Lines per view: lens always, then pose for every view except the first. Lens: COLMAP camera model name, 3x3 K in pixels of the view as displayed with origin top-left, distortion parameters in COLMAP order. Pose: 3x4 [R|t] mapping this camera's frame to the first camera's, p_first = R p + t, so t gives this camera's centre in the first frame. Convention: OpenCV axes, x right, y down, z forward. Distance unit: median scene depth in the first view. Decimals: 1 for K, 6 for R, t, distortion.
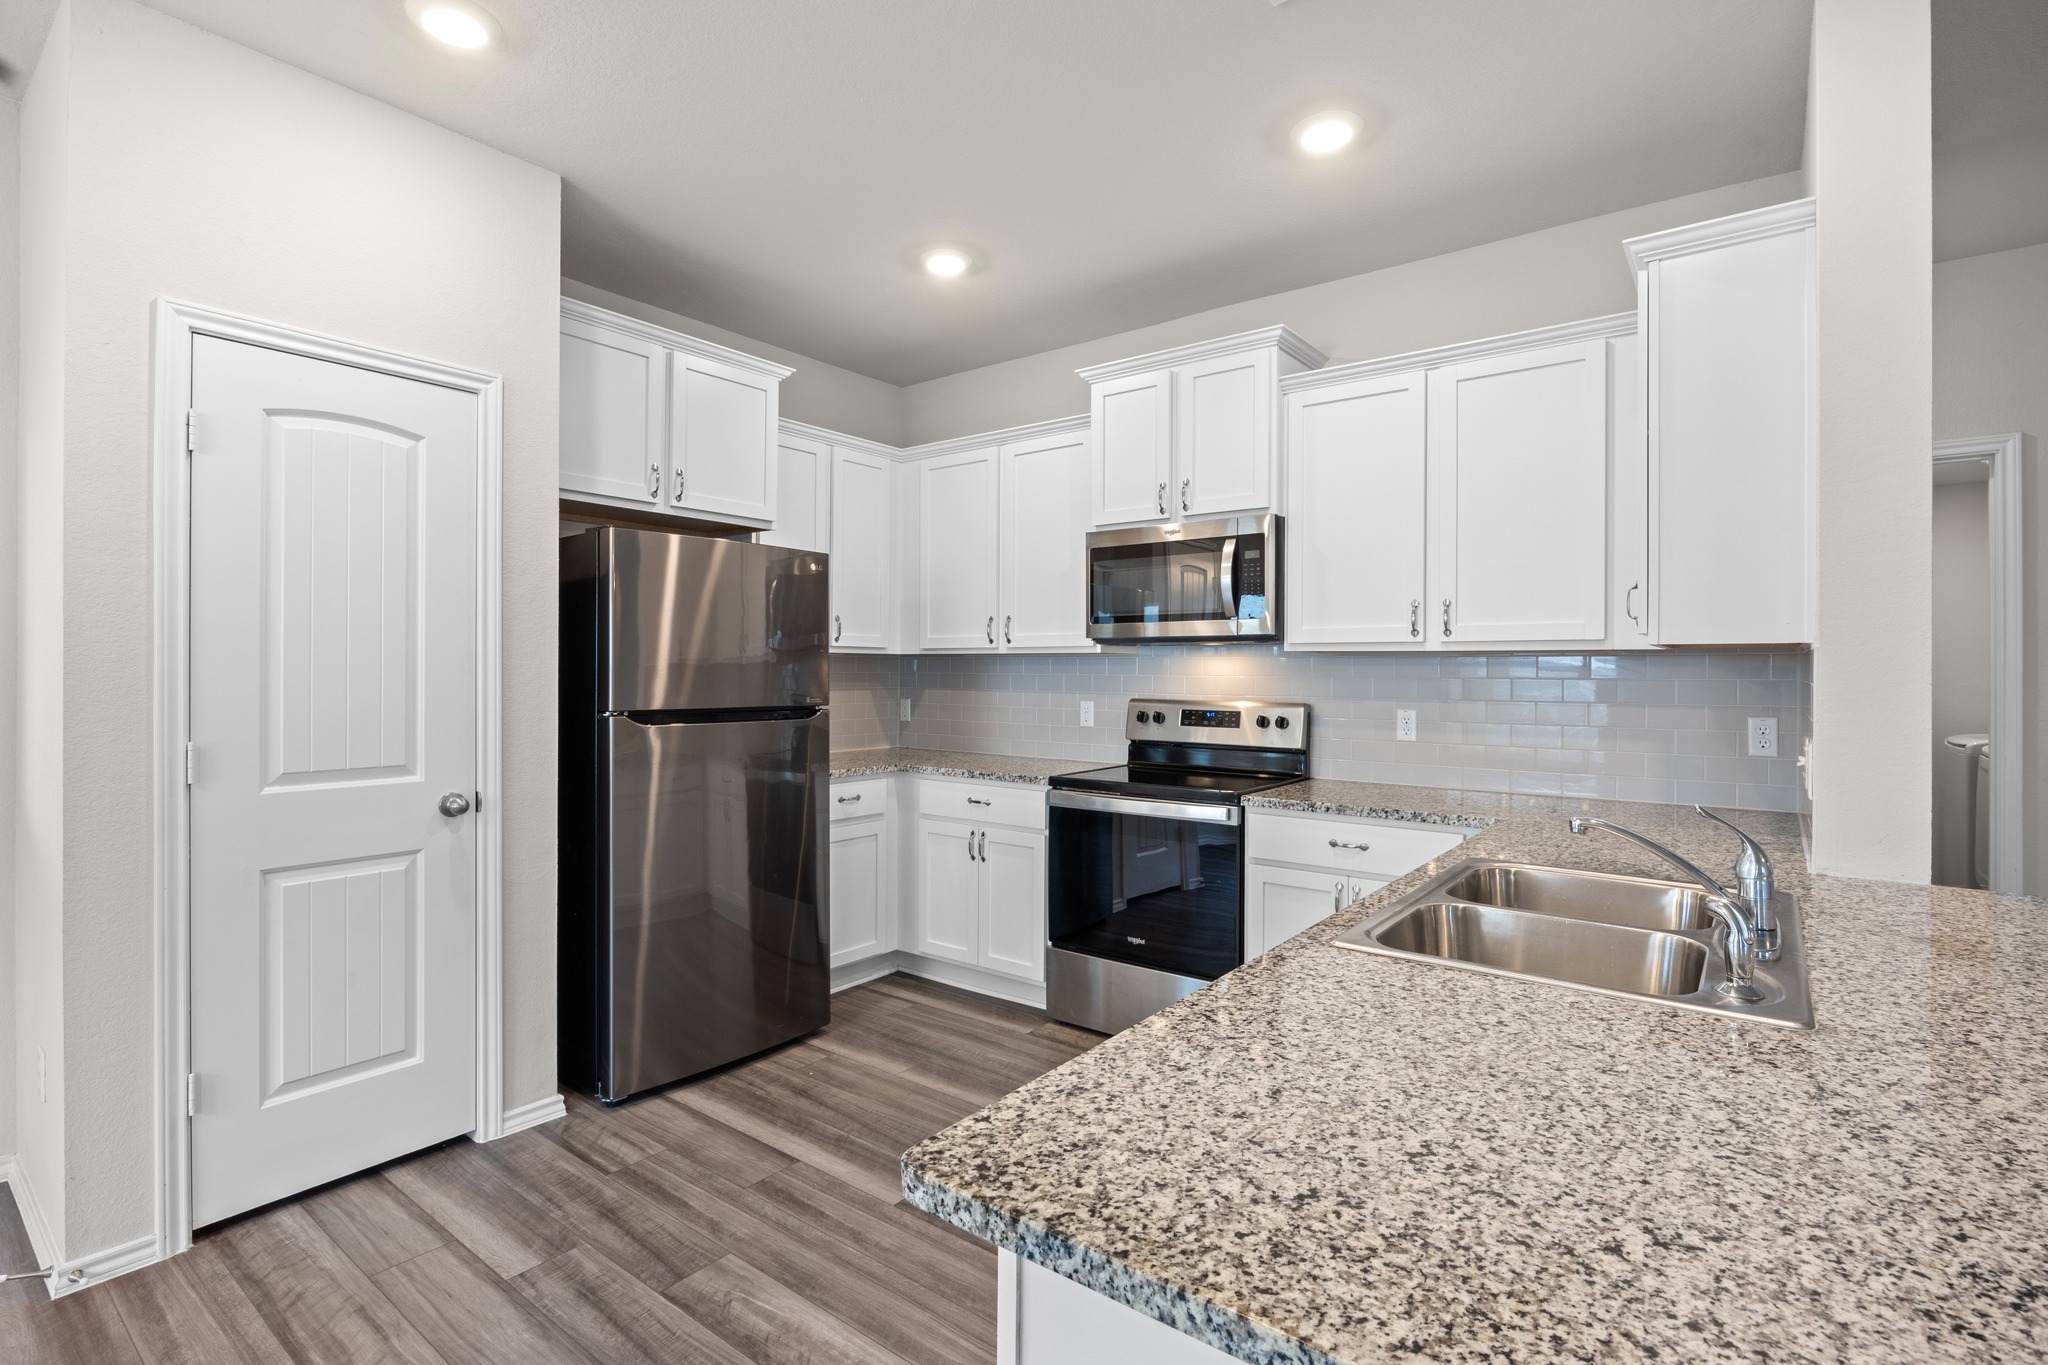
lens RADIAL K [[963.5, 0, 1024.0], [0, 963.5, 682.5], [0, 0, 1]] dist [-0.013144, -0.000167]
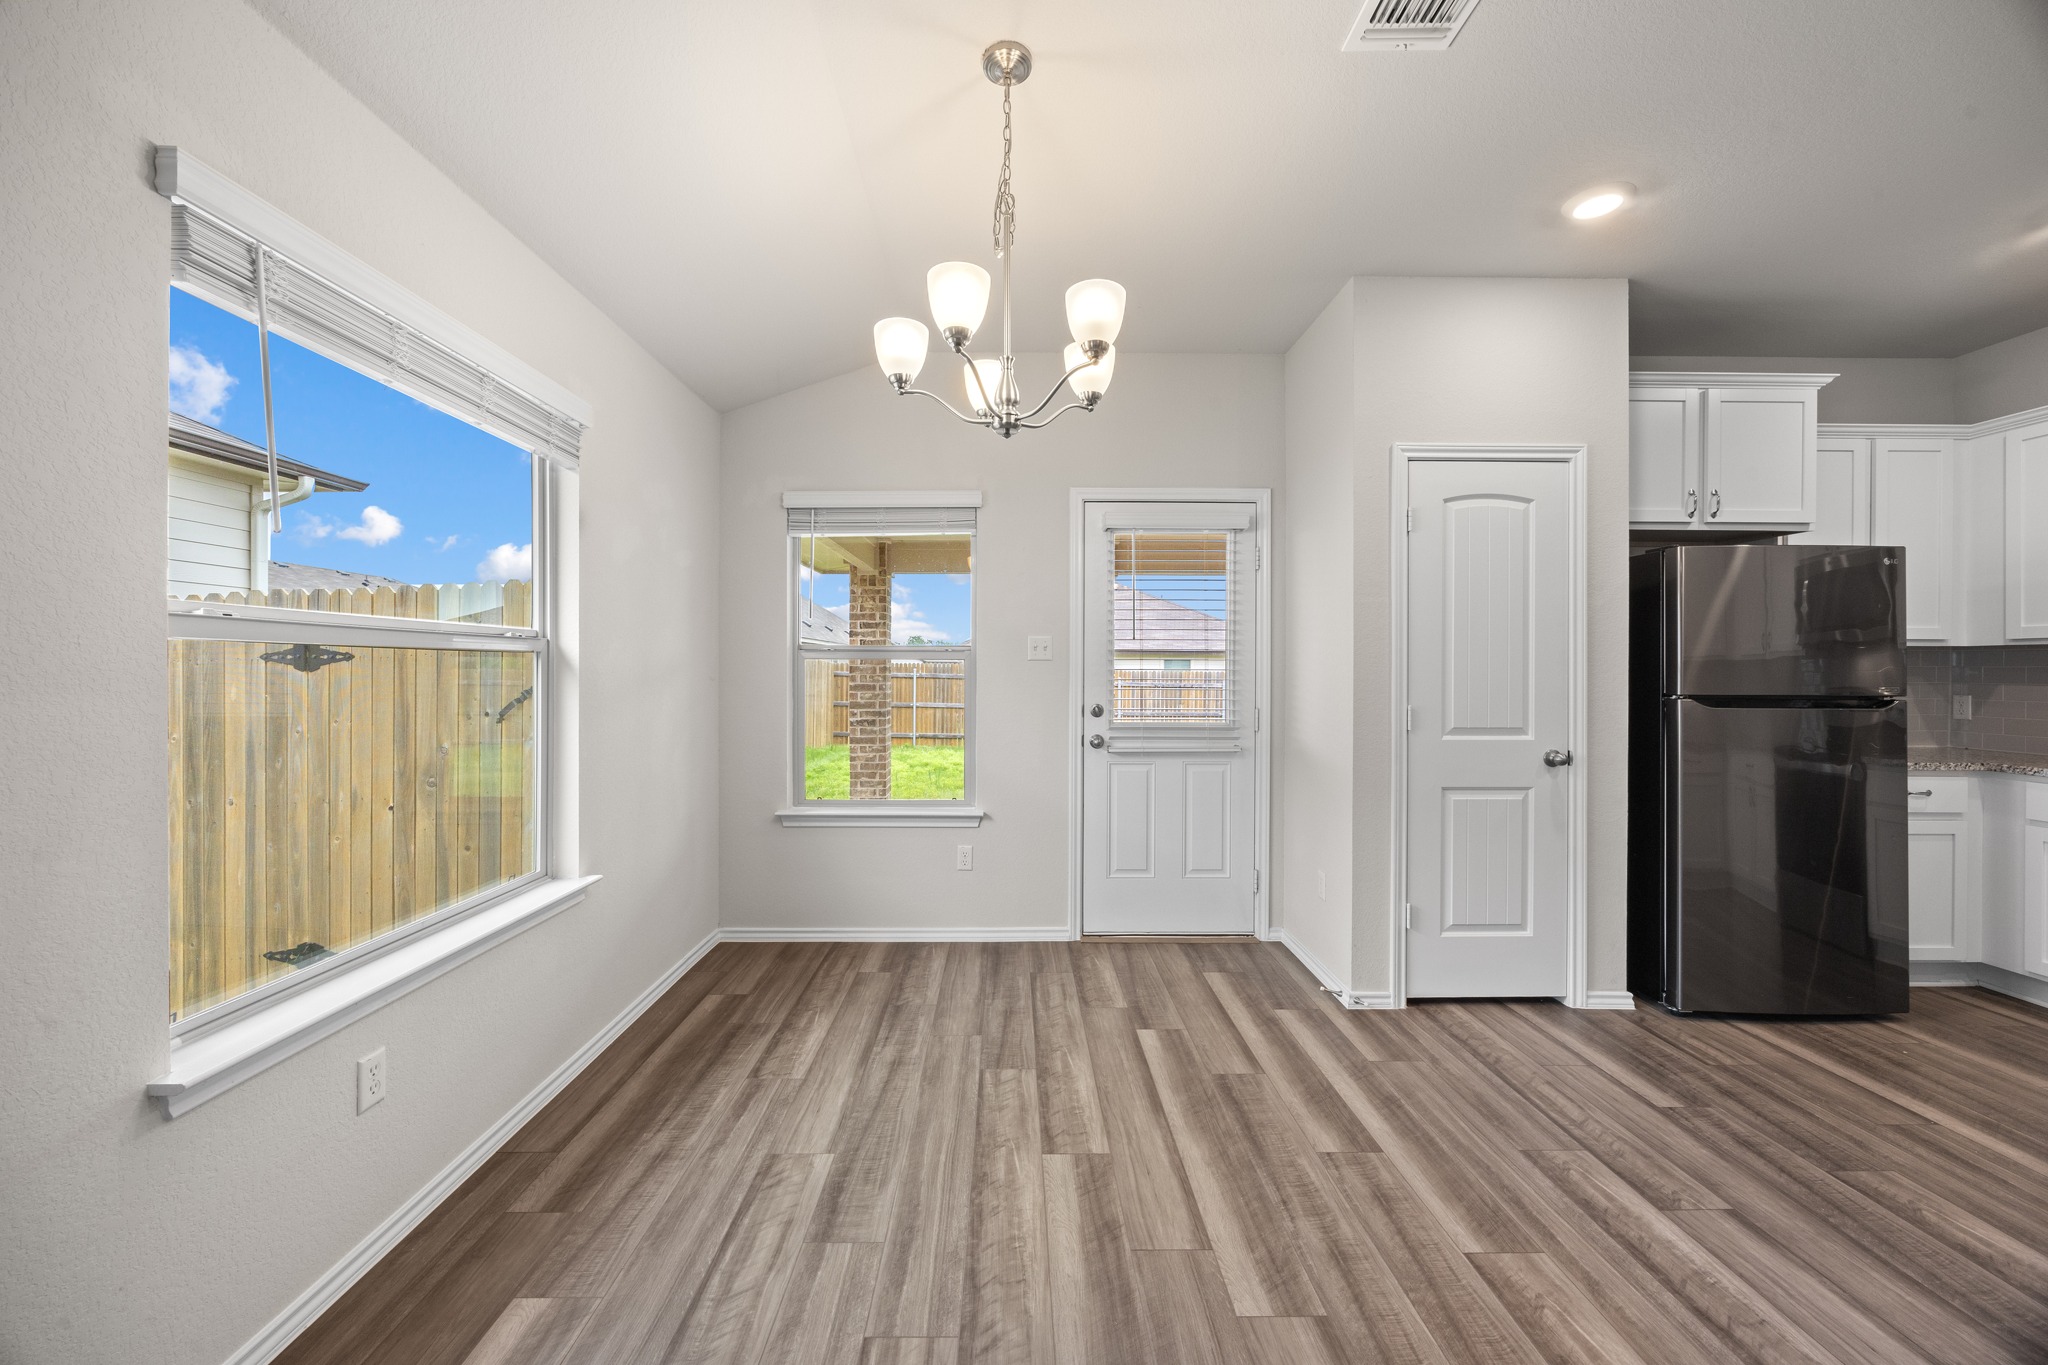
lens RADIAL K [[776.7, 0, 1012.9], [0, 776.7, 677.0], [0, 0, 1]] dist [-0.001914, -0.000555]
pose [[0.613959, 0.003593, -0.789330, -0.173356], [-0.010071, 0.999944, -0.003281, 0.018853], [0.789274, 0.009964, 0.613961, -0.298484]]
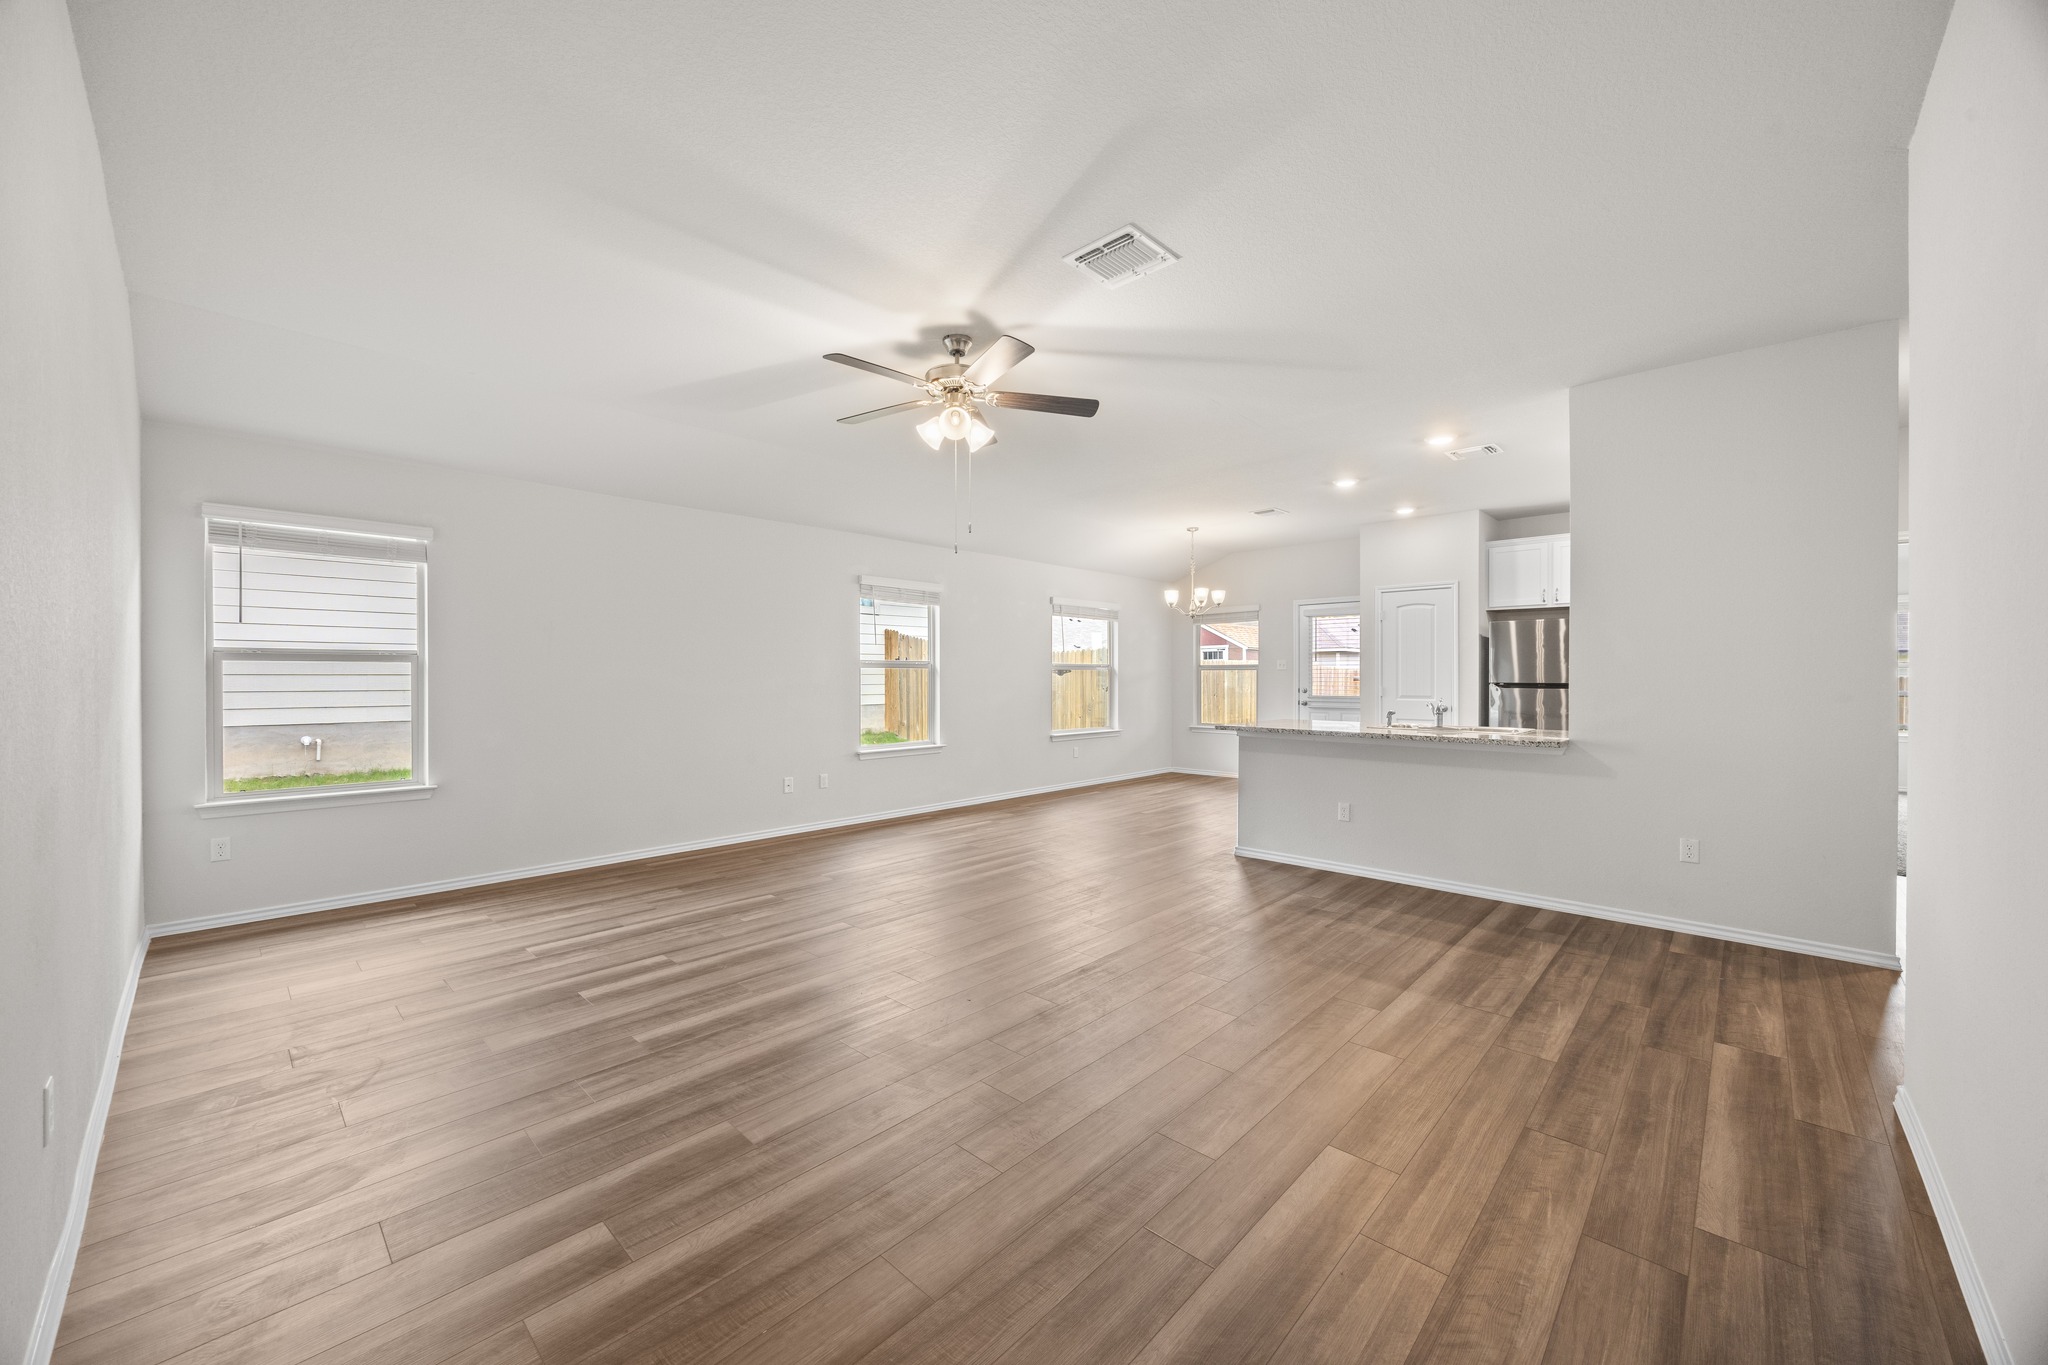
lens RADIAL K [[776.7, 0, 1012.9], [0, 776.7, 677.0], [0, 0, 1]] dist [-0.001914, -0.000555]
pose [[-0.102672, 0.001863, -0.994714, 2.249612], [-0.006210, 0.999978, 0.002514, 0.013126], [0.994696, 0.006435, -0.102658, -0.254723]]
